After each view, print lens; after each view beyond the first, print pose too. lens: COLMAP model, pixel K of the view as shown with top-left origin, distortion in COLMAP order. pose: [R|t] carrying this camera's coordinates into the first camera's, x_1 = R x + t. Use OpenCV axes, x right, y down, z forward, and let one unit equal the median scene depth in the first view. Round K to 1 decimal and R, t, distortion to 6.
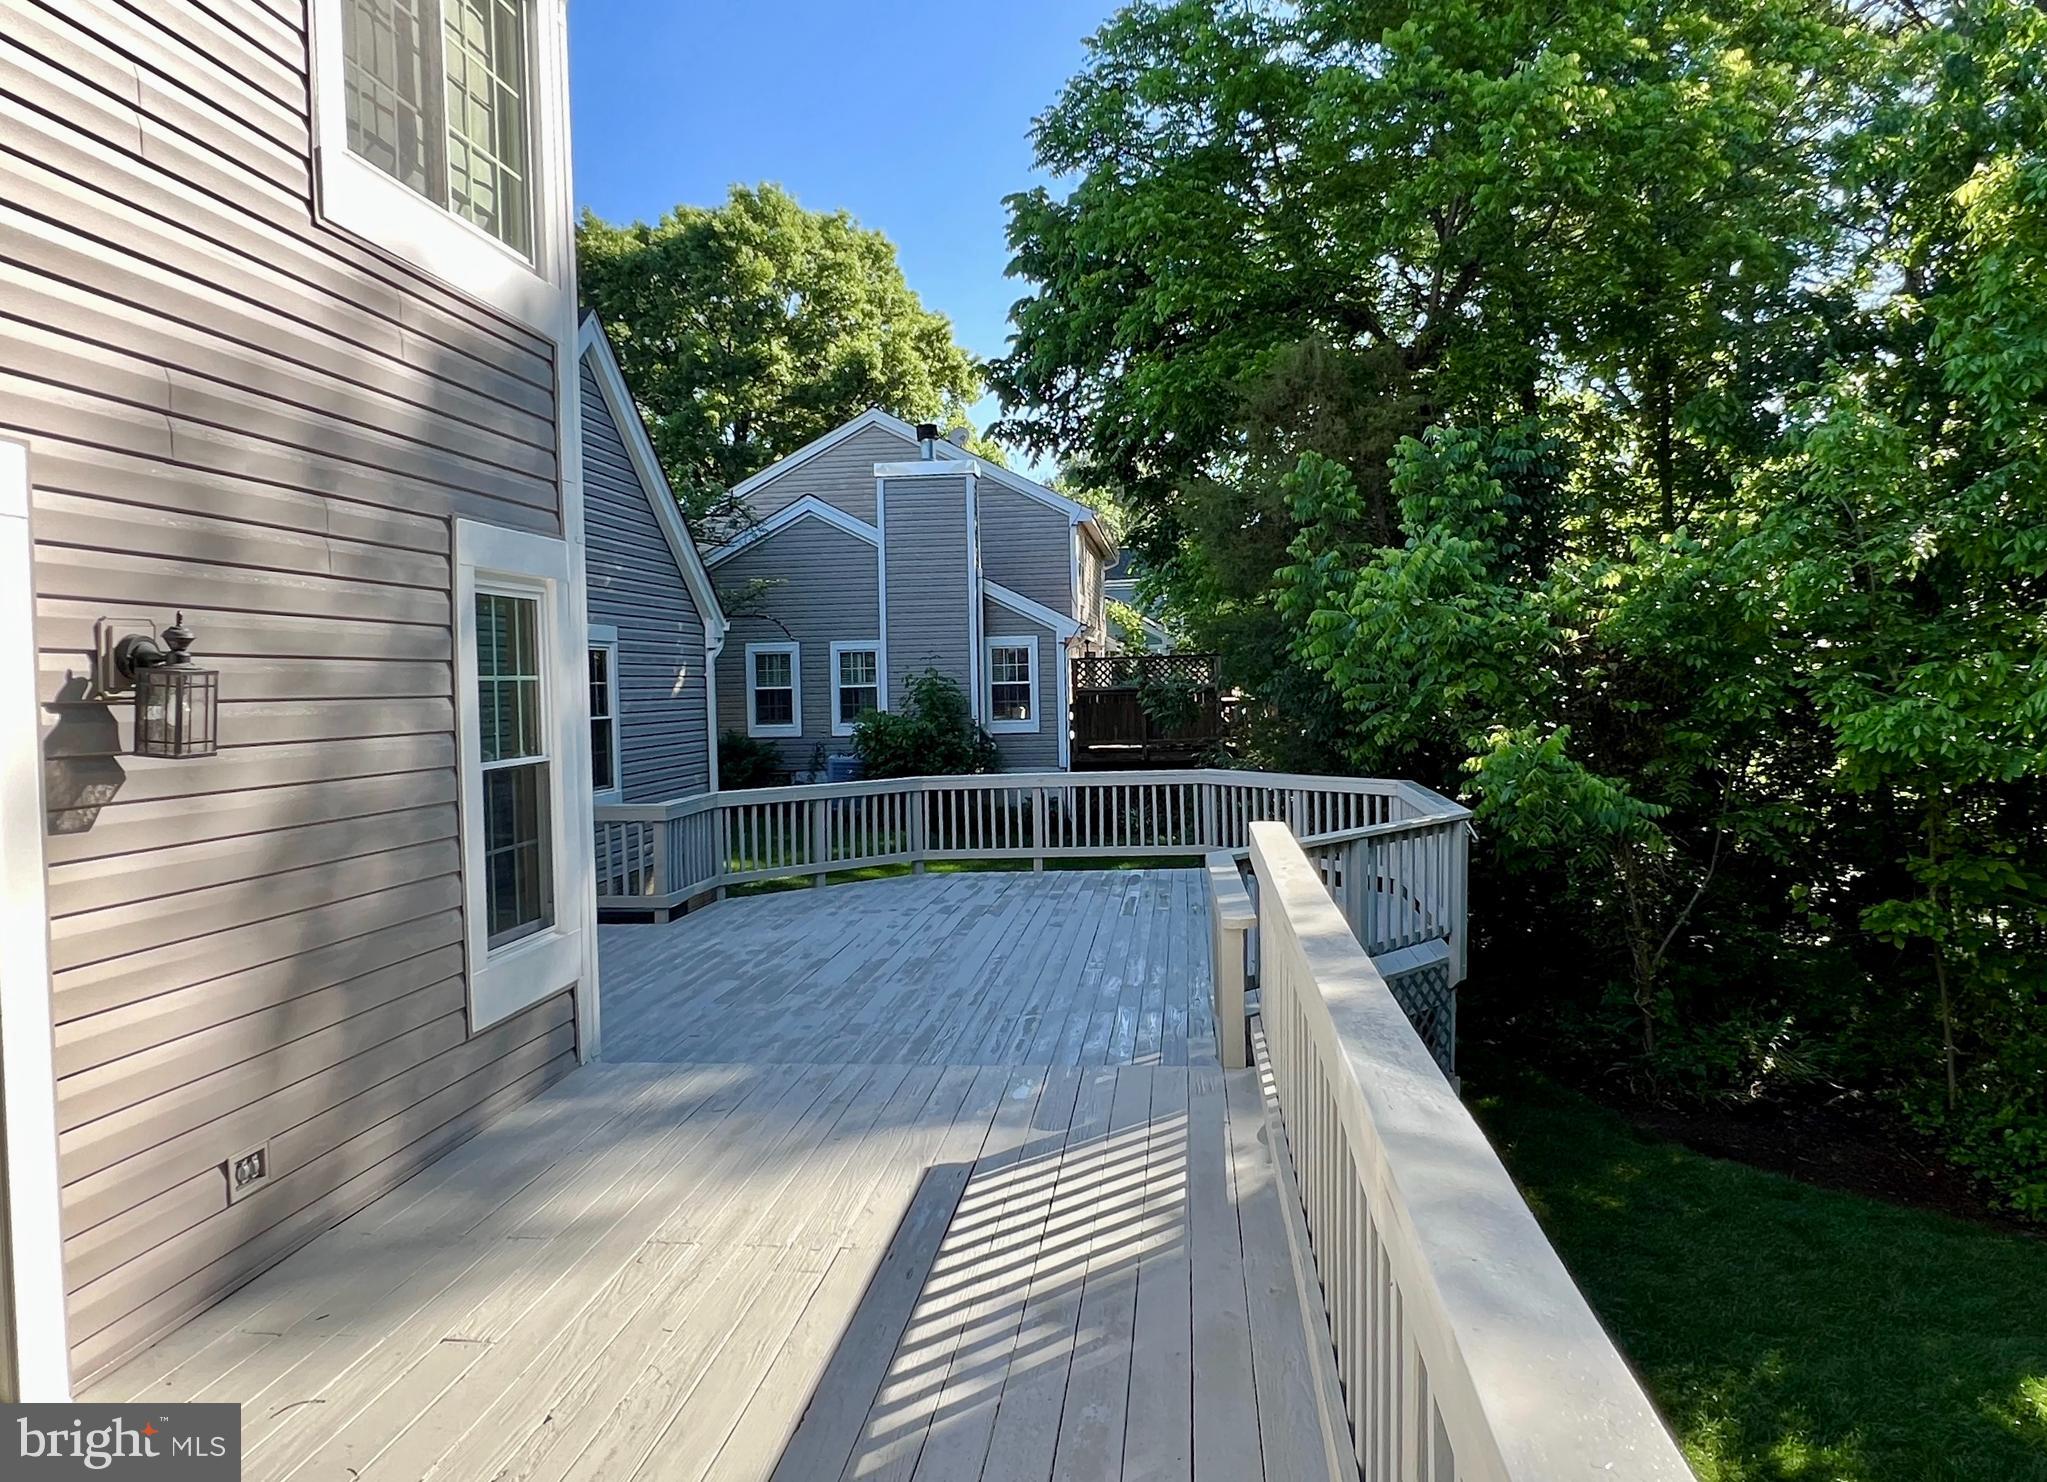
lens RADIAL K [[1339.7, 0, 1020.8], [0, 1339.7, 744.4], [0, 0, 1]] dist [-0.001985, -0.000185]
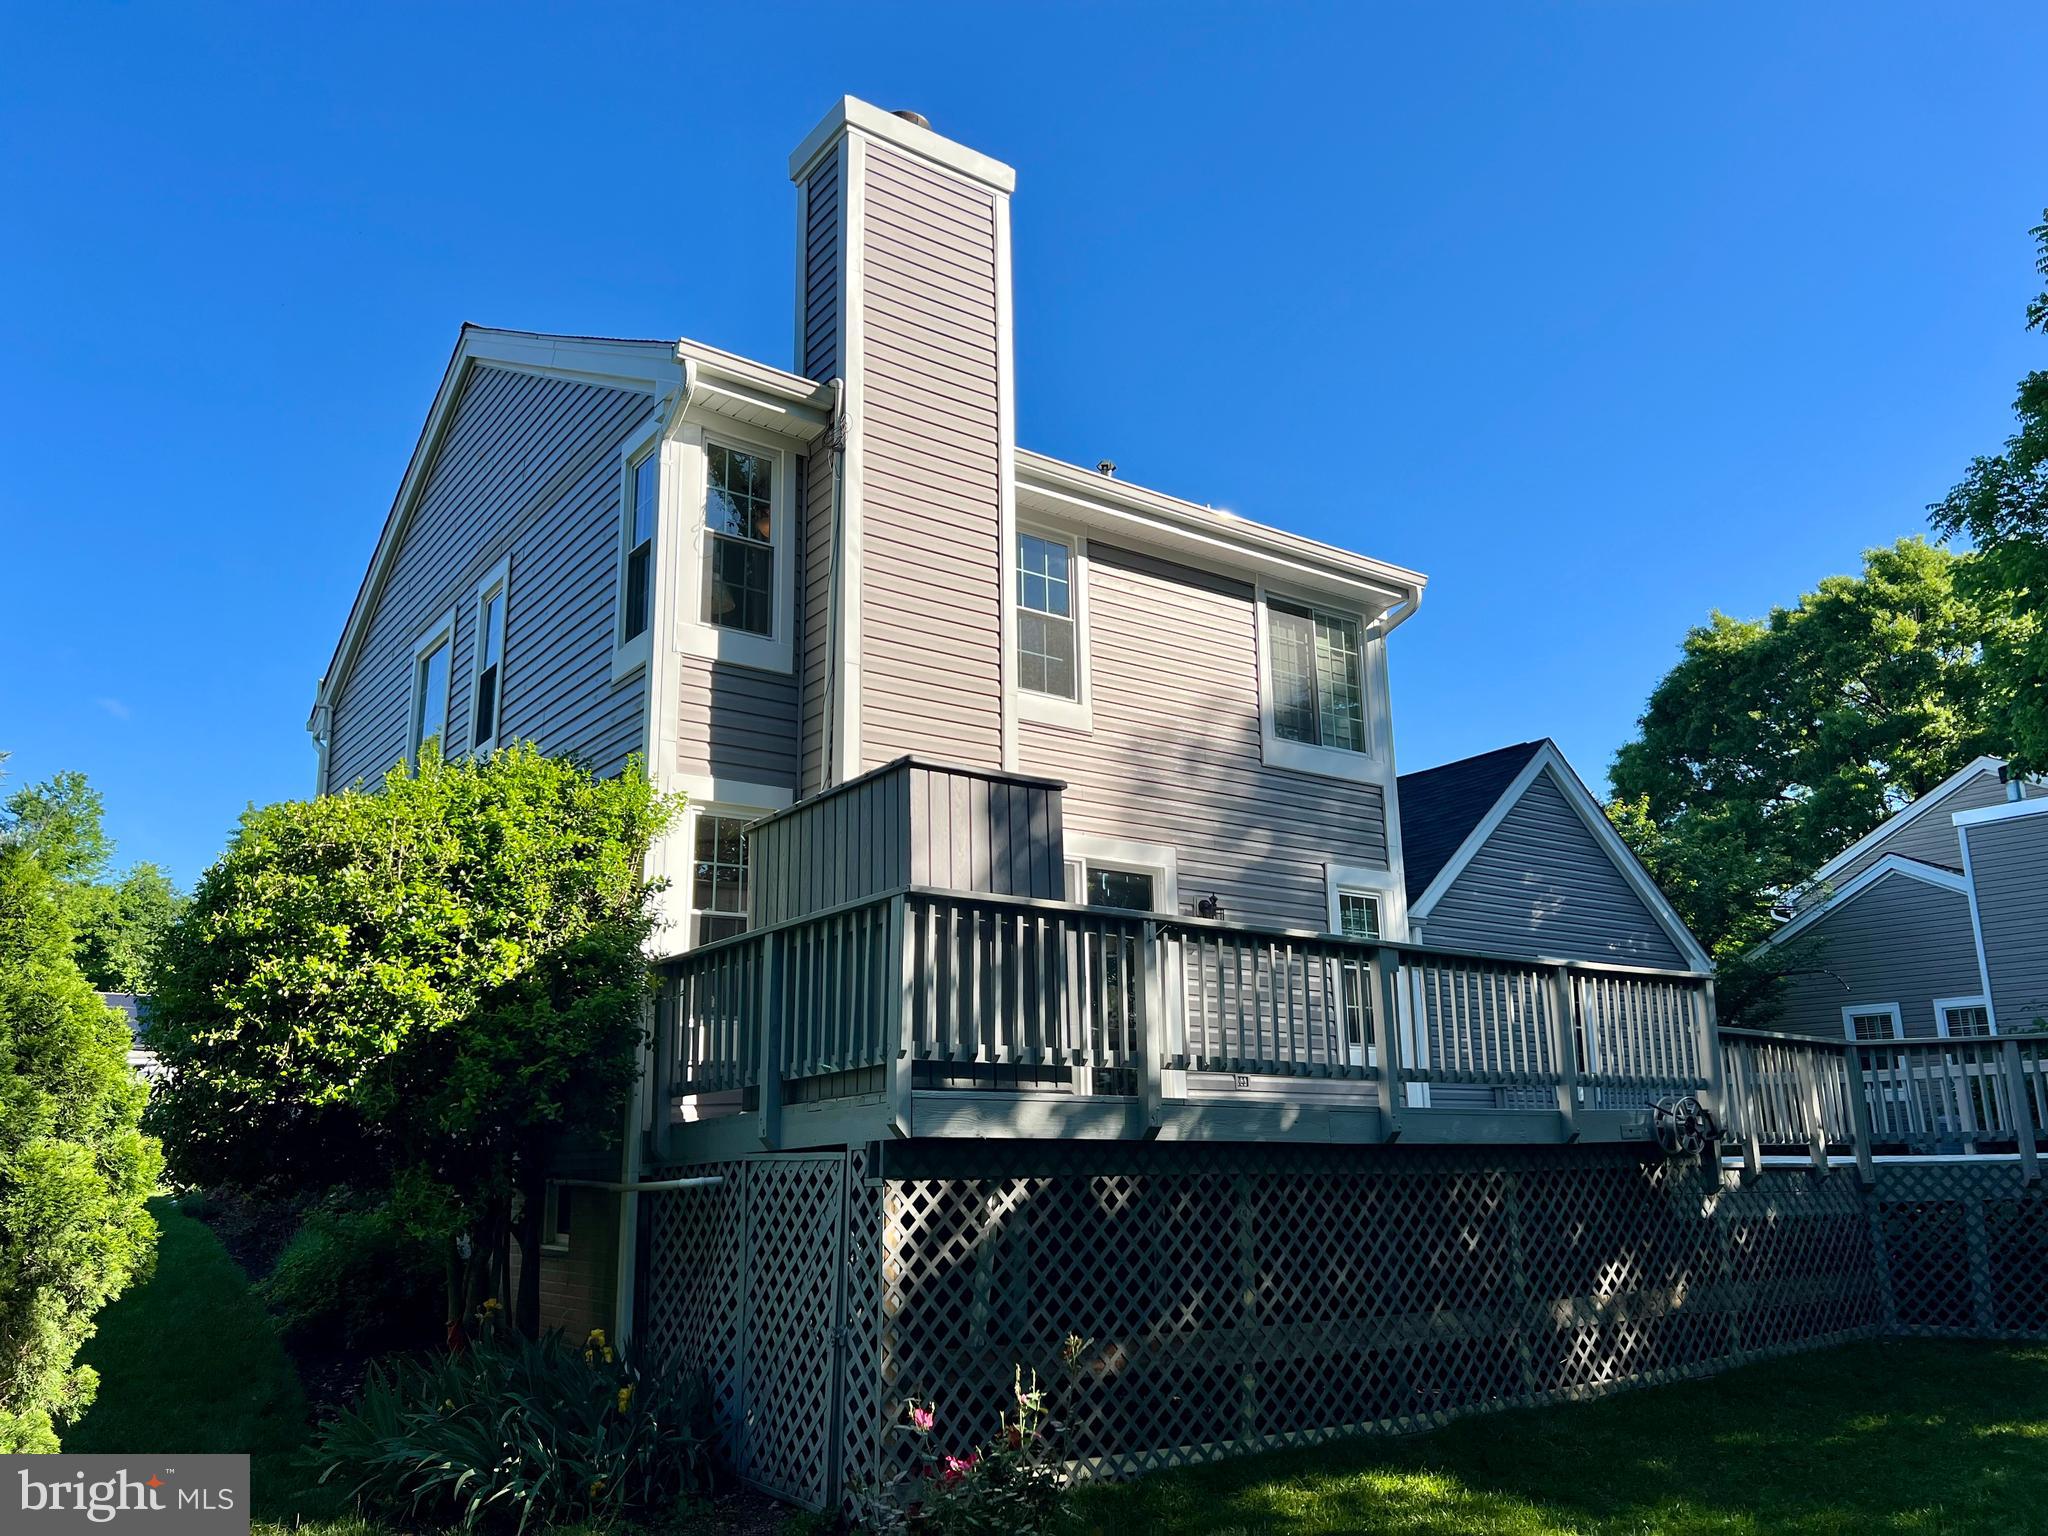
lens RADIAL K [[1546.1, 0, 1022.7], [0, 1546.1, 772.0], [0, 0, 1]] dist [0.000950, 0.000197]
pose [[0.687183, -0.166833, -0.707069, 0.133670], [-0.033644, 0.964922, -0.260372, 0.046291], [0.725705, 0.202711, 0.657465, -0.143268]]
